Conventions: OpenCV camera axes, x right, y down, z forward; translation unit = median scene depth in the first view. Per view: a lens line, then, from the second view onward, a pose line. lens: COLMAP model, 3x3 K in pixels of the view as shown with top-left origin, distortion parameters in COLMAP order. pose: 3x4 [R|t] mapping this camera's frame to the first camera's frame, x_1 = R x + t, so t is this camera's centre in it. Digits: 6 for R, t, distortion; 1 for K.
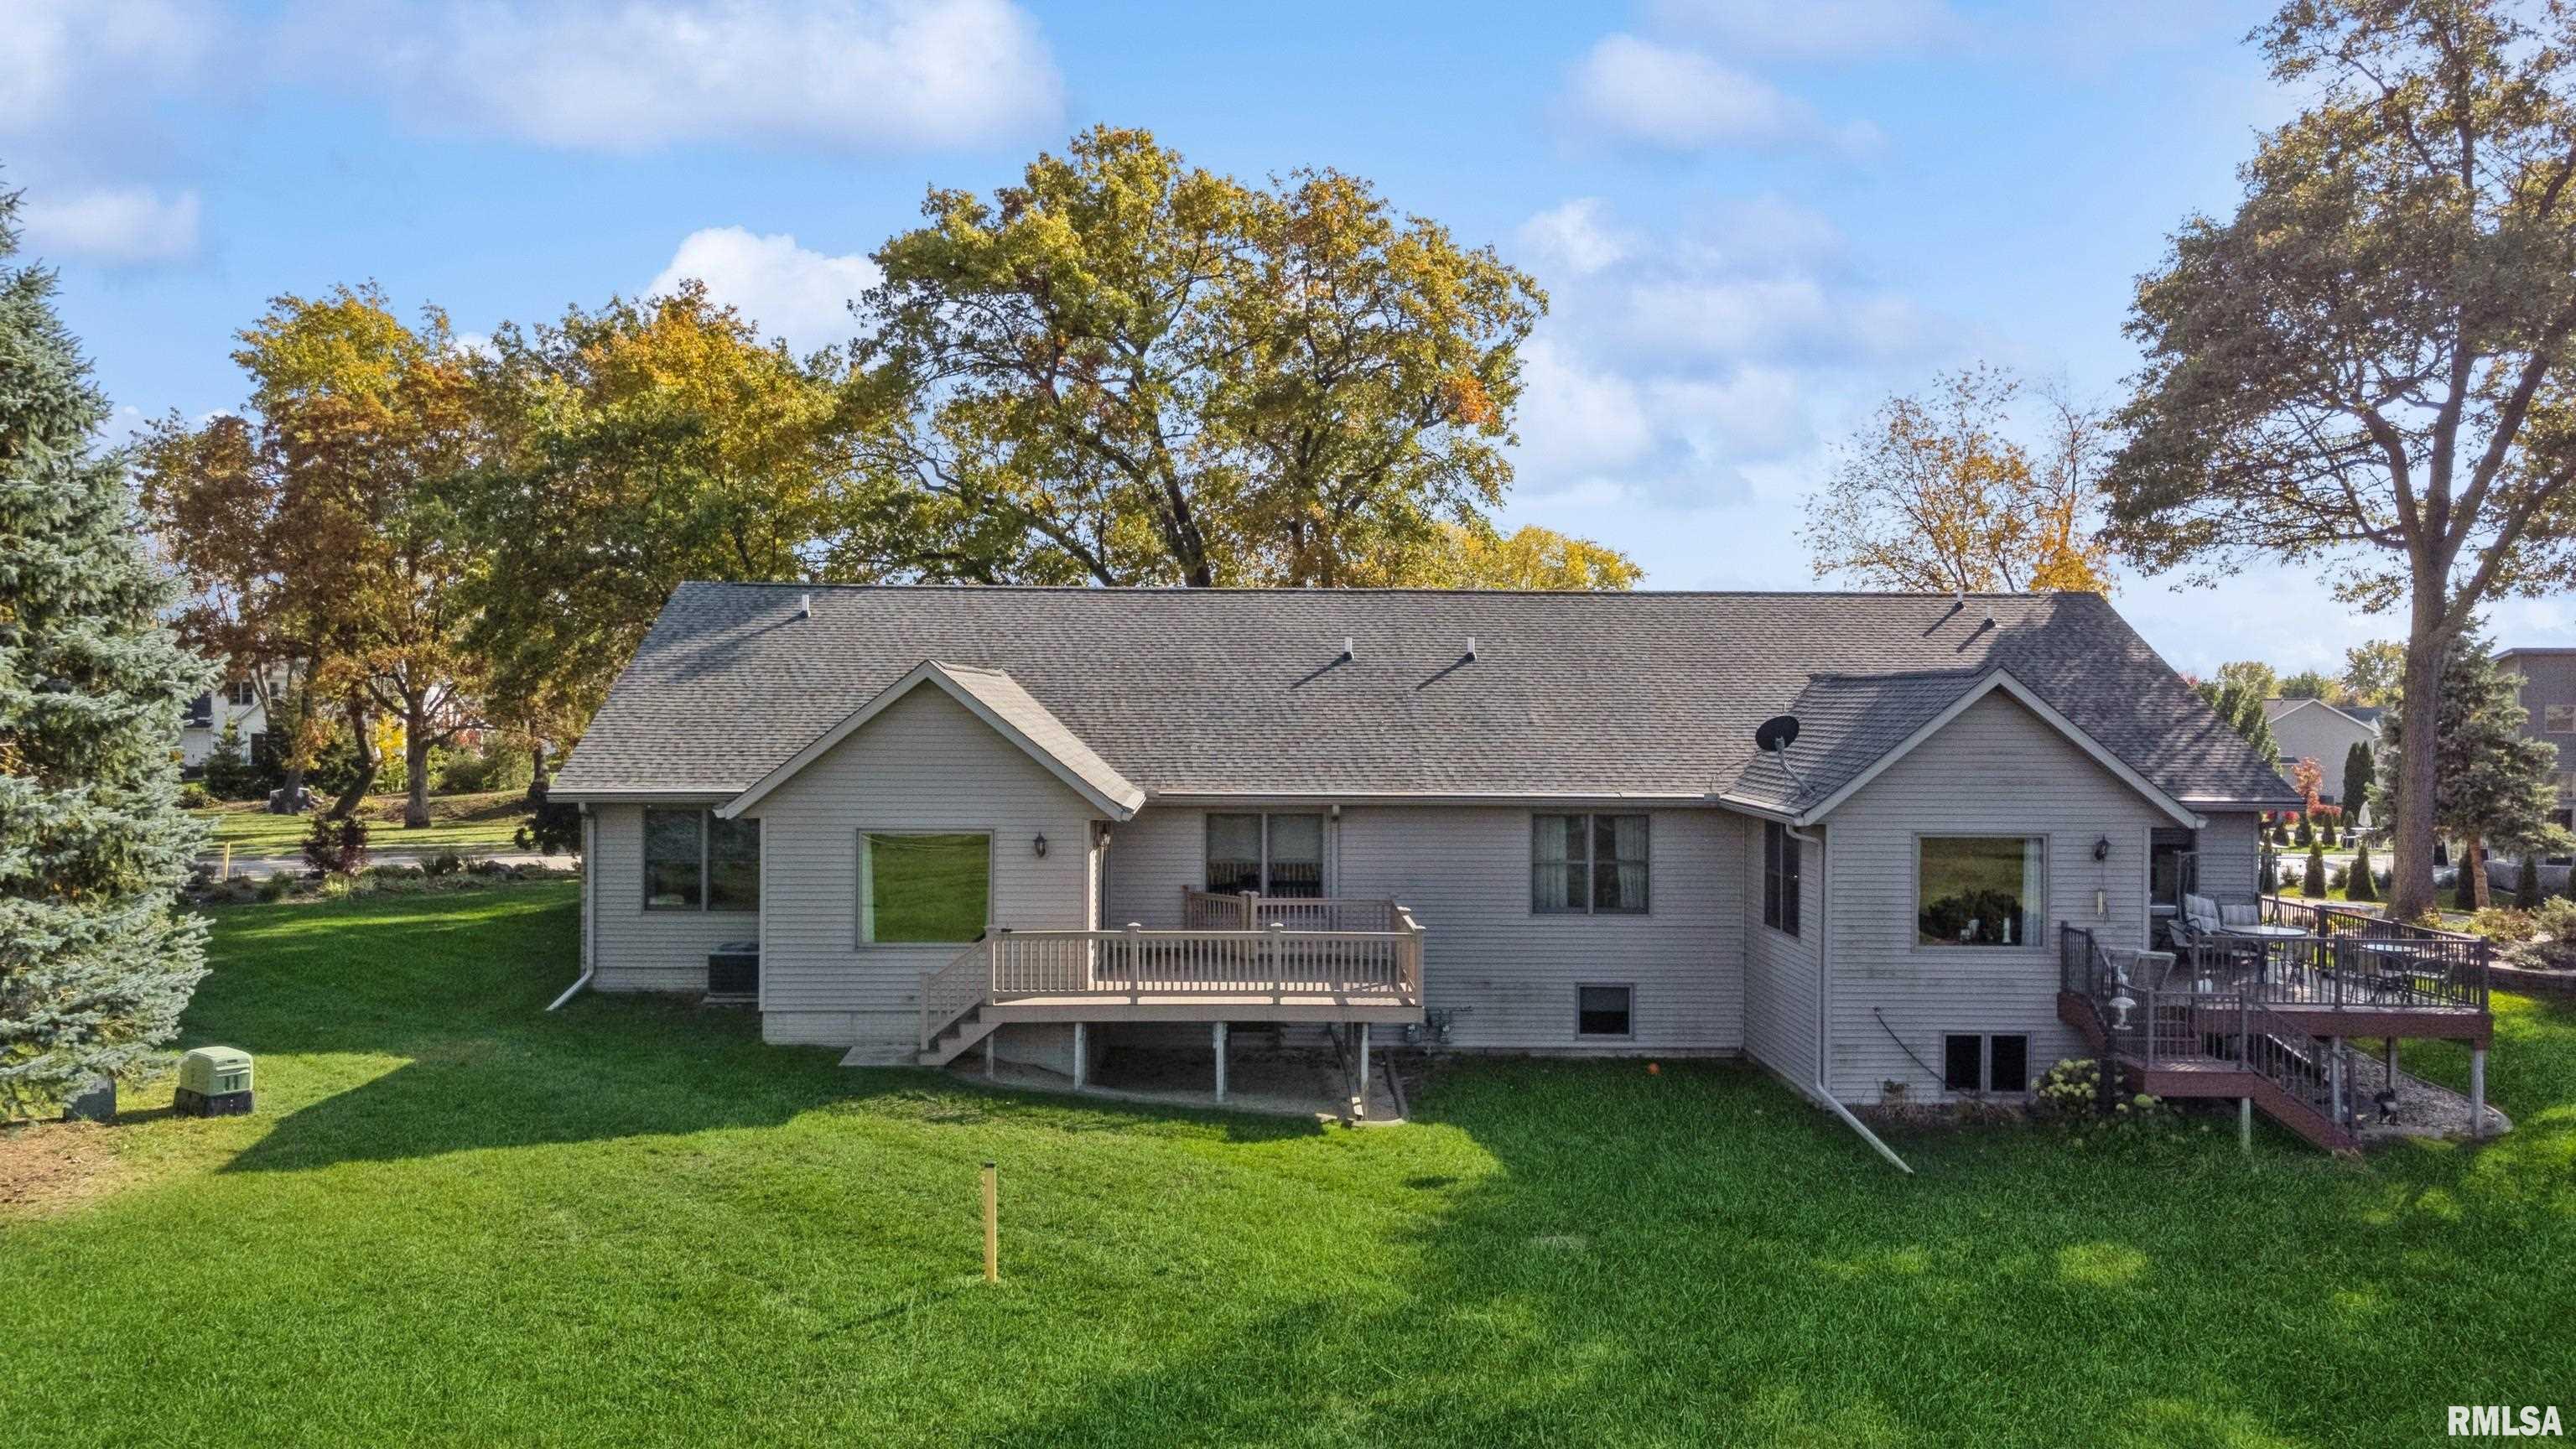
lens RADIAL K [[1940.5, 0, 1282.8], [0, 1940.5, 753.6], [0, 0, 1]] dist [-0.005796, 0.138322]
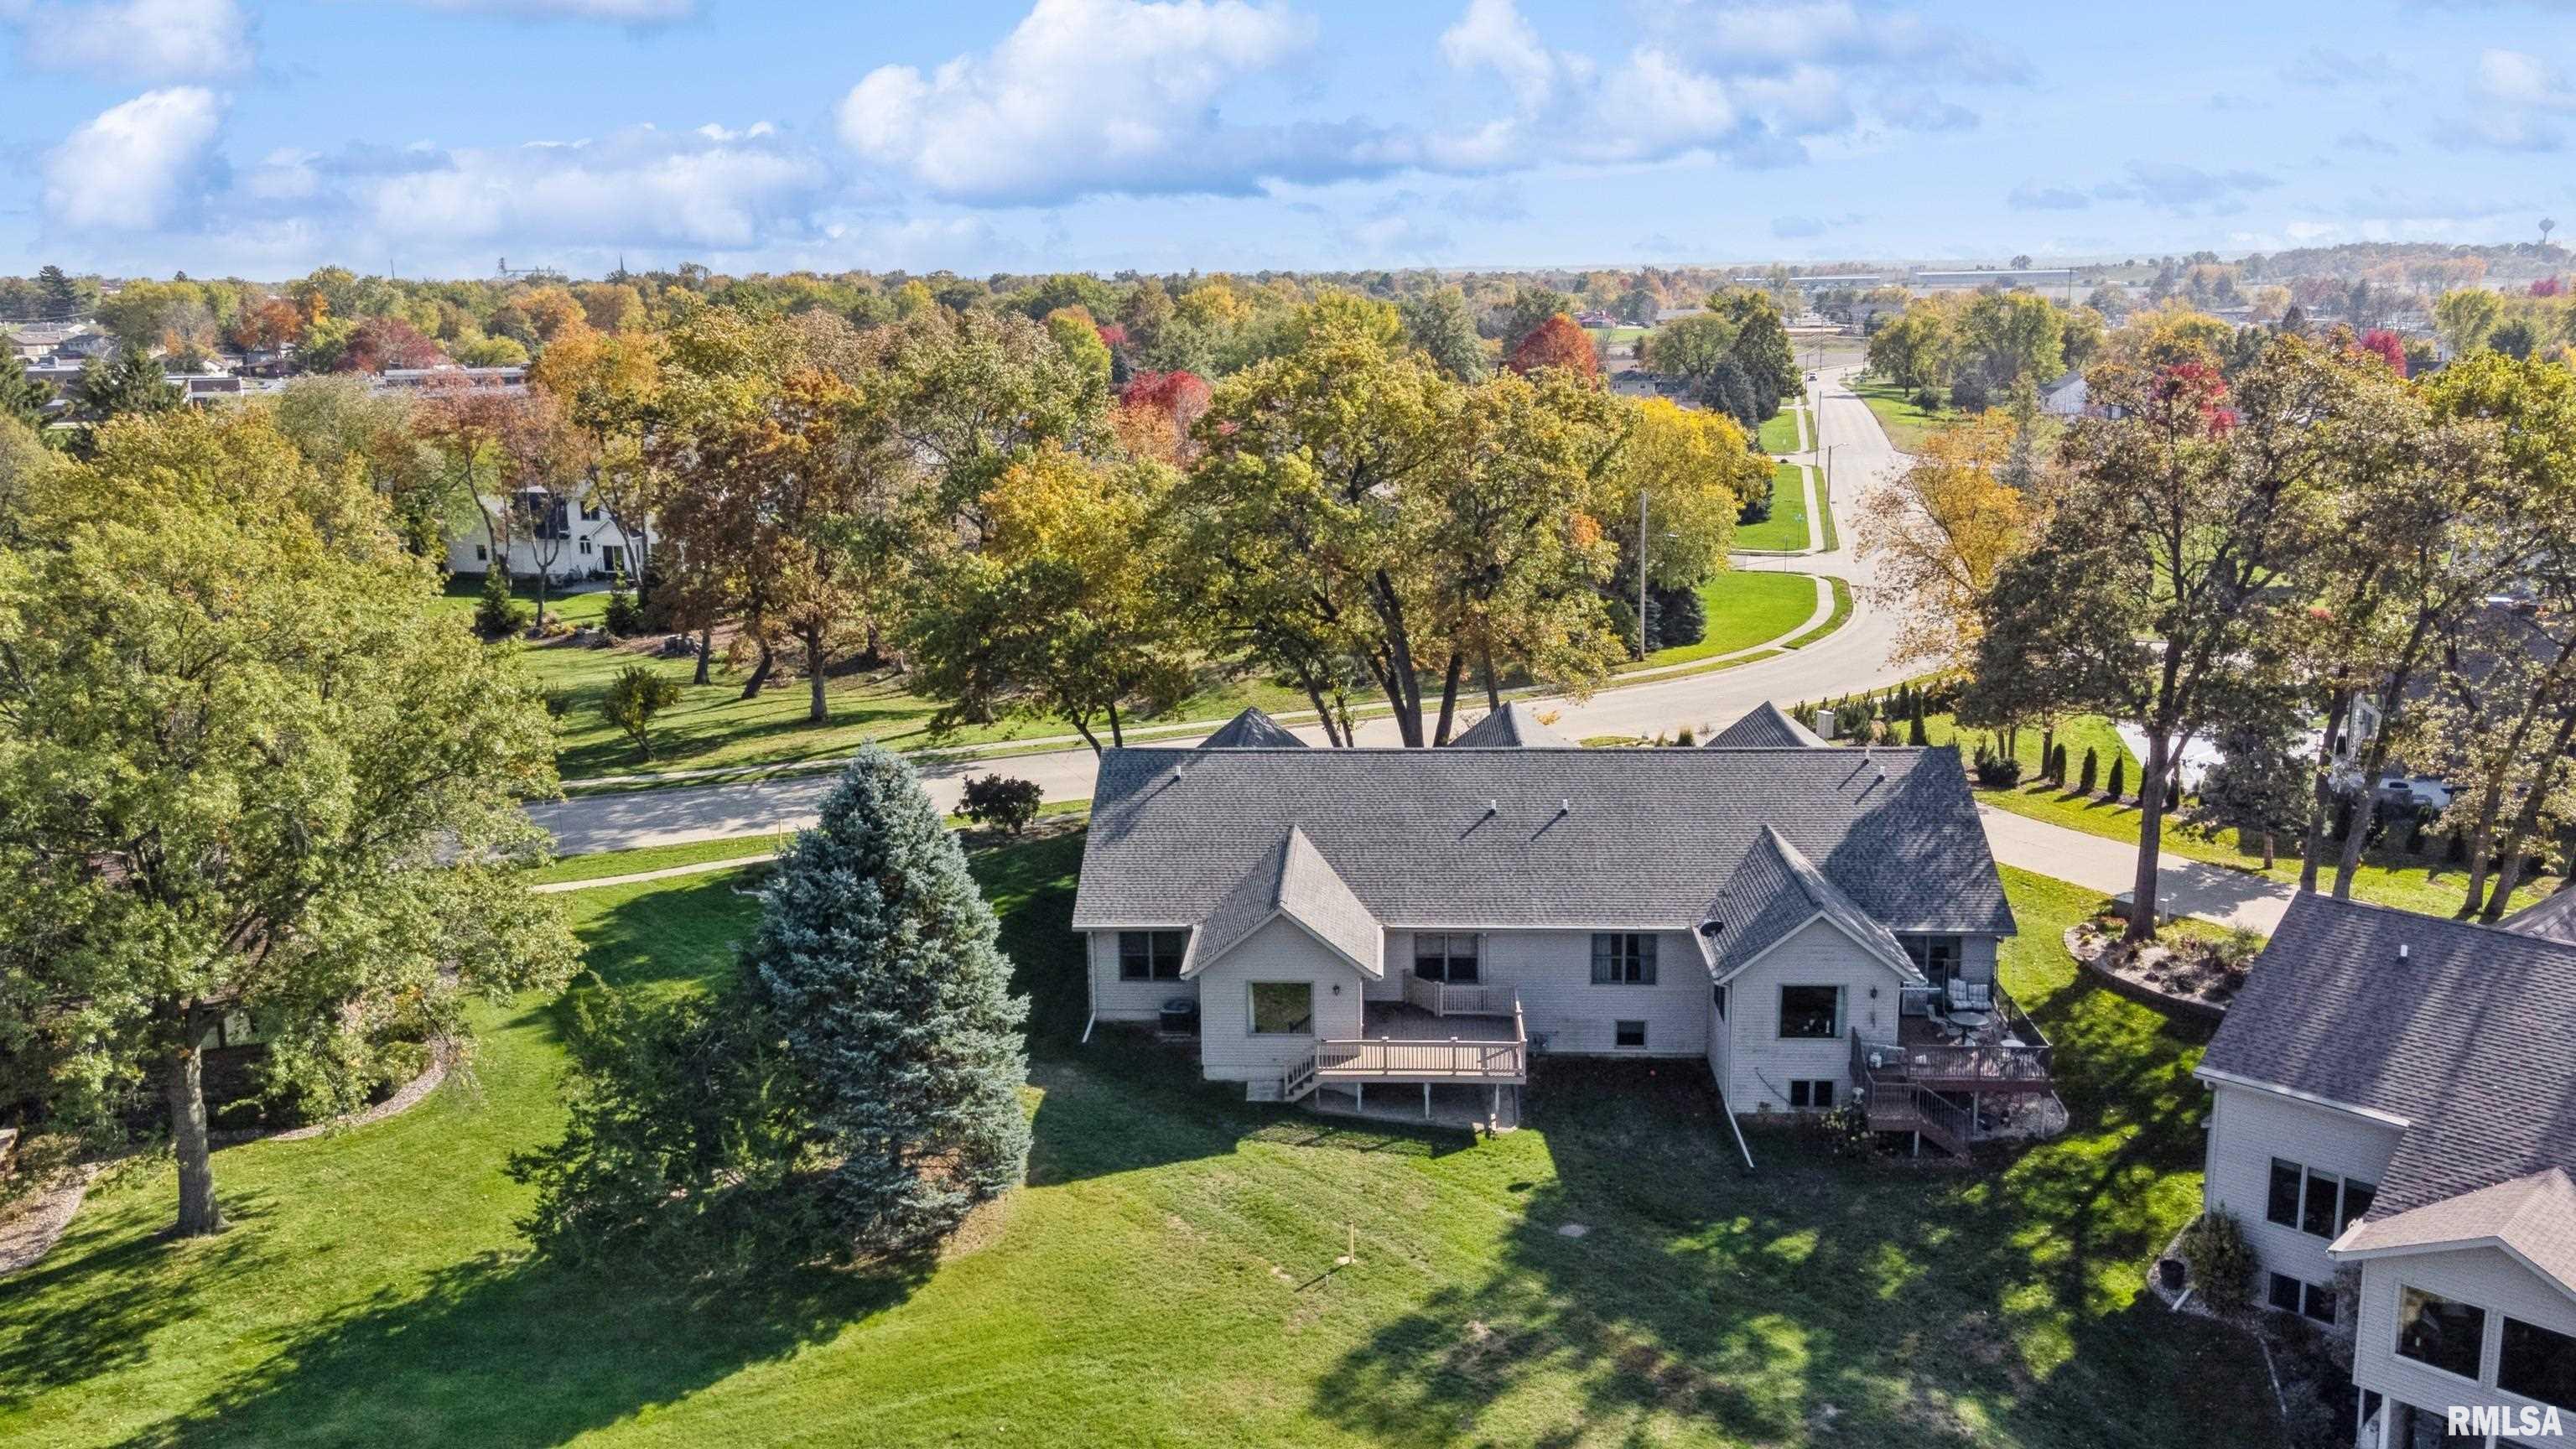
lens RADIAL K [[1989.9, 0, 1288.0], [0, 1989.9, 724.5], [0, 0, 1]] dist [-0.000683, 0.147020]
pose [[0.996675, -0.003544, -0.081404, -0.003836], [0.018433, 0.982959, 0.182898, -0.407911], [0.079368, -0.183790, 0.979756, -0.665960]]
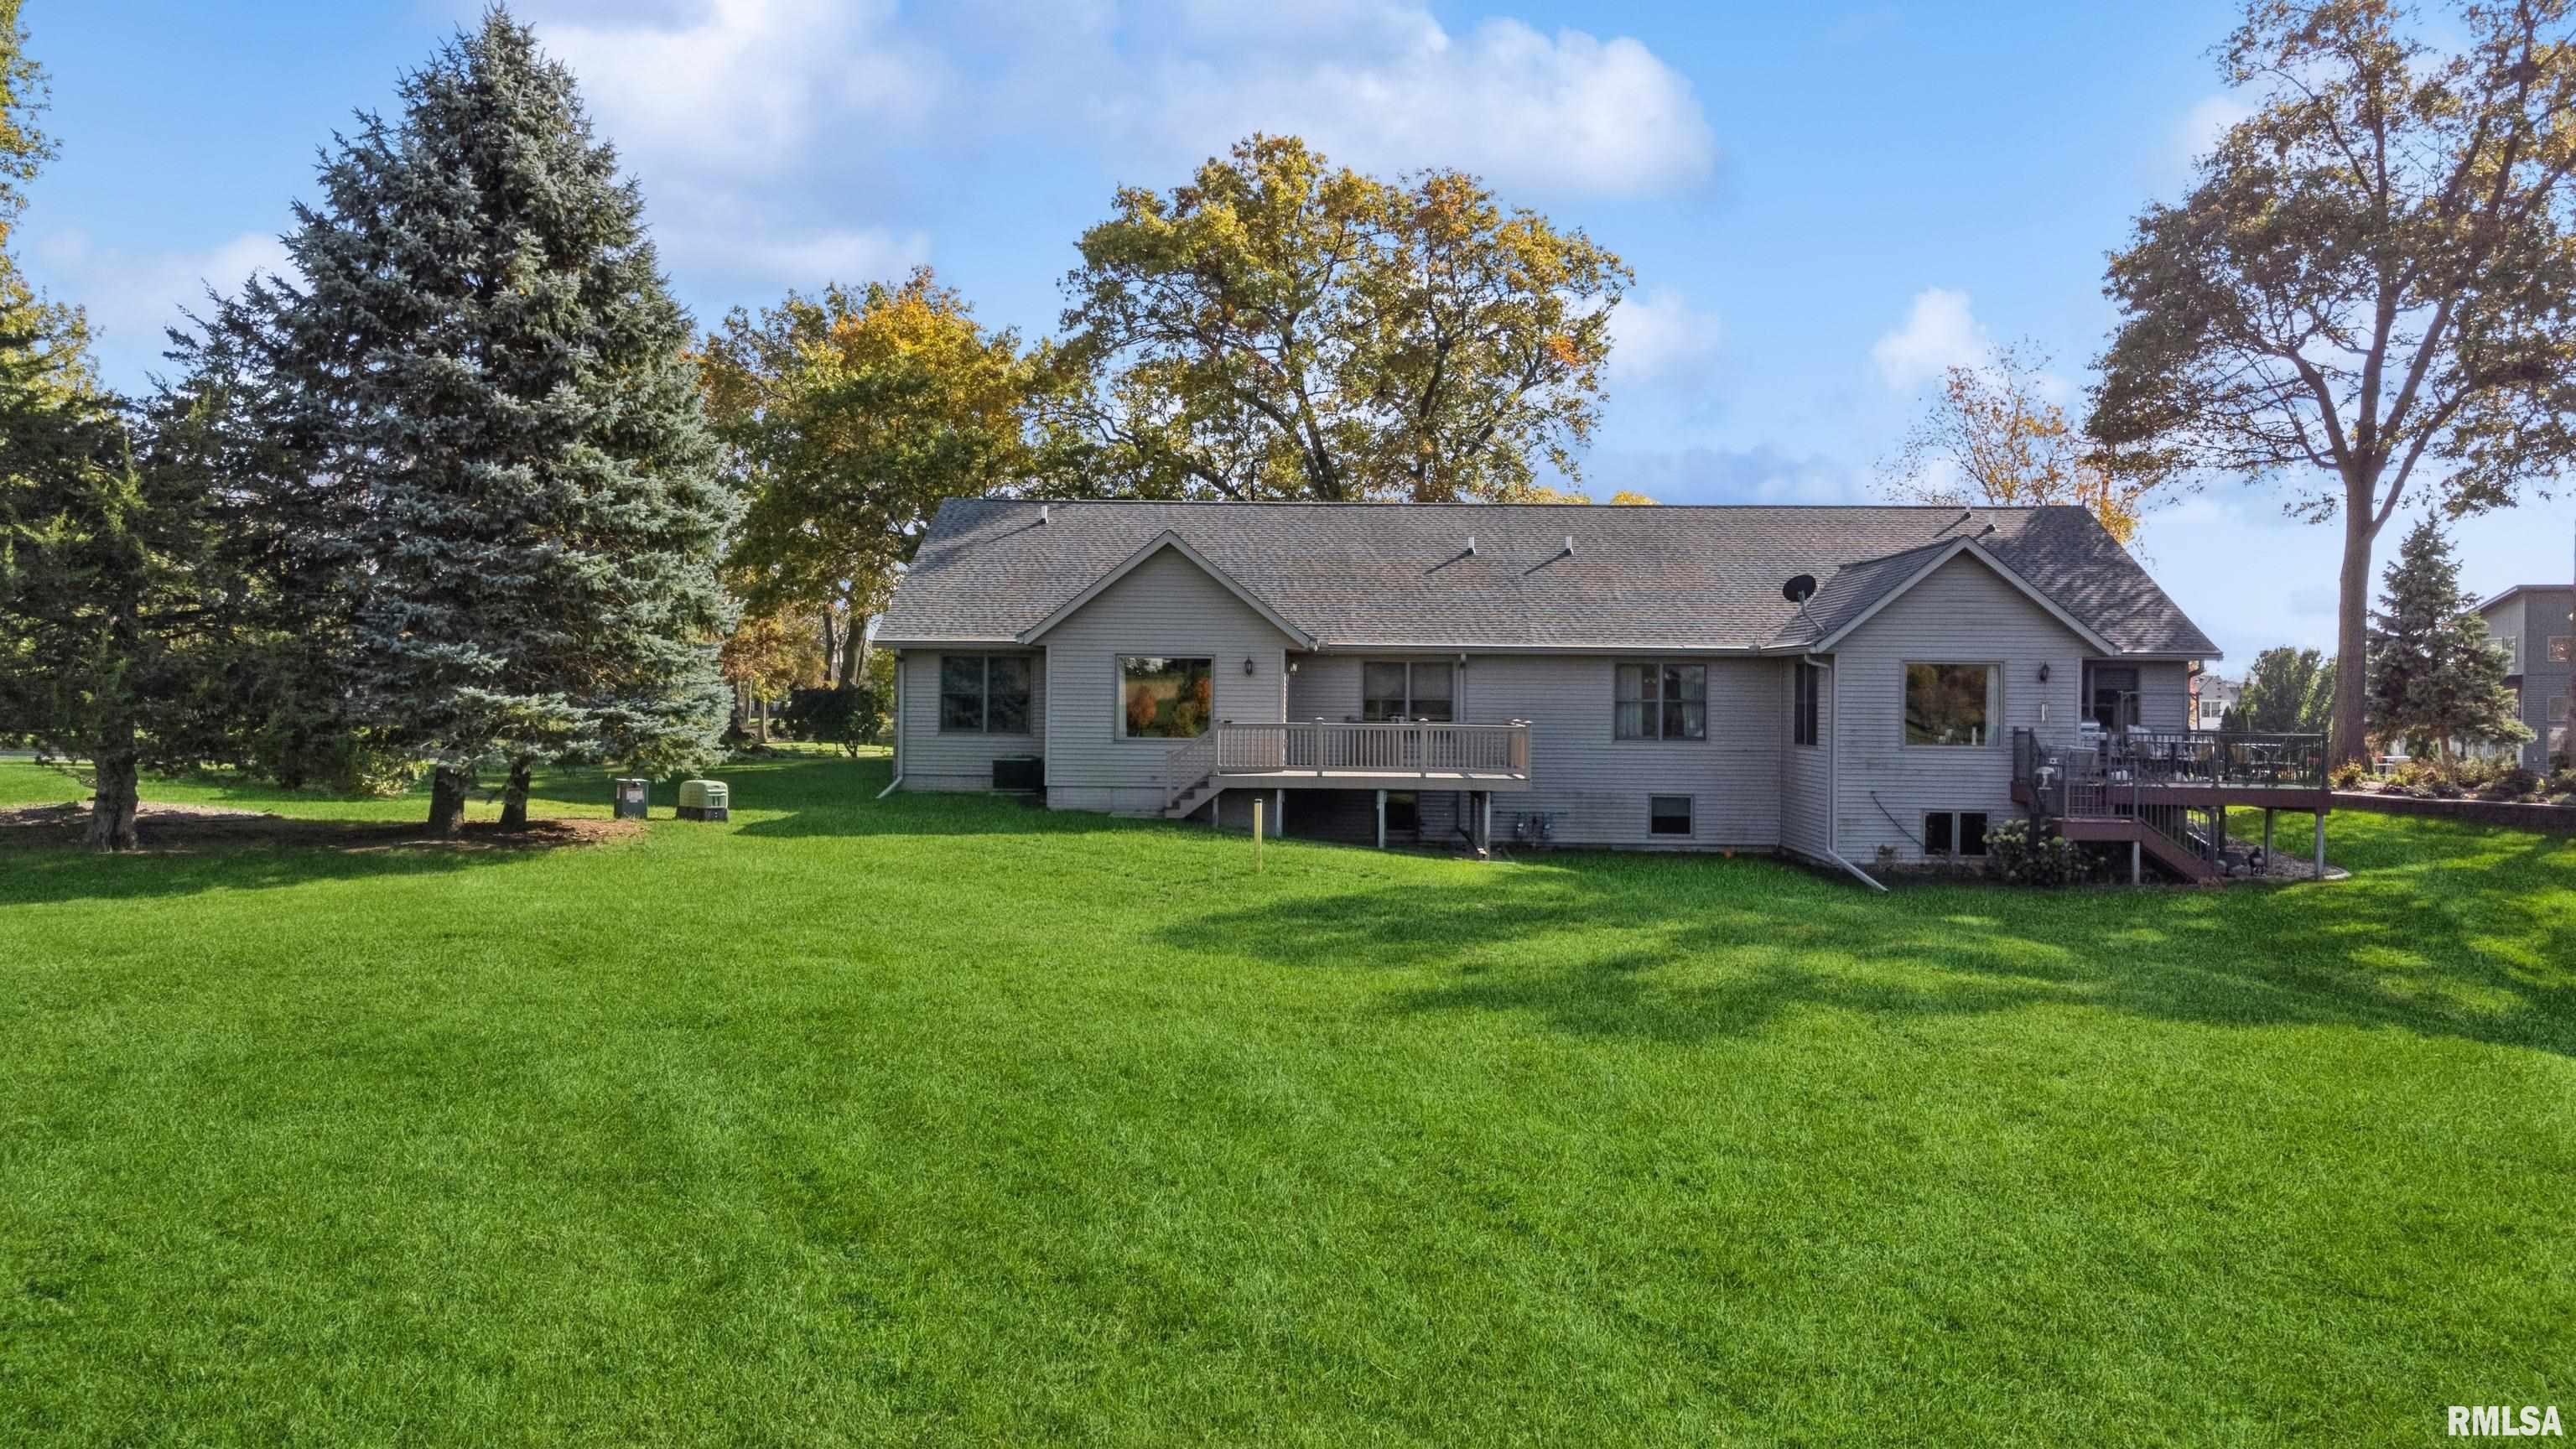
lens RADIAL K [[1945.7, 0, 1289.3], [0, 1945.7, 722.4], [0, 0, 1]] dist [0.005136, 0.130383]
pose [[0.998859, 0.003790, -0.047599, -0.021294], [-0.004461, 0.999892, -0.014011, 0.071224], [0.047541, 0.014207, 0.998768, -0.244636]]
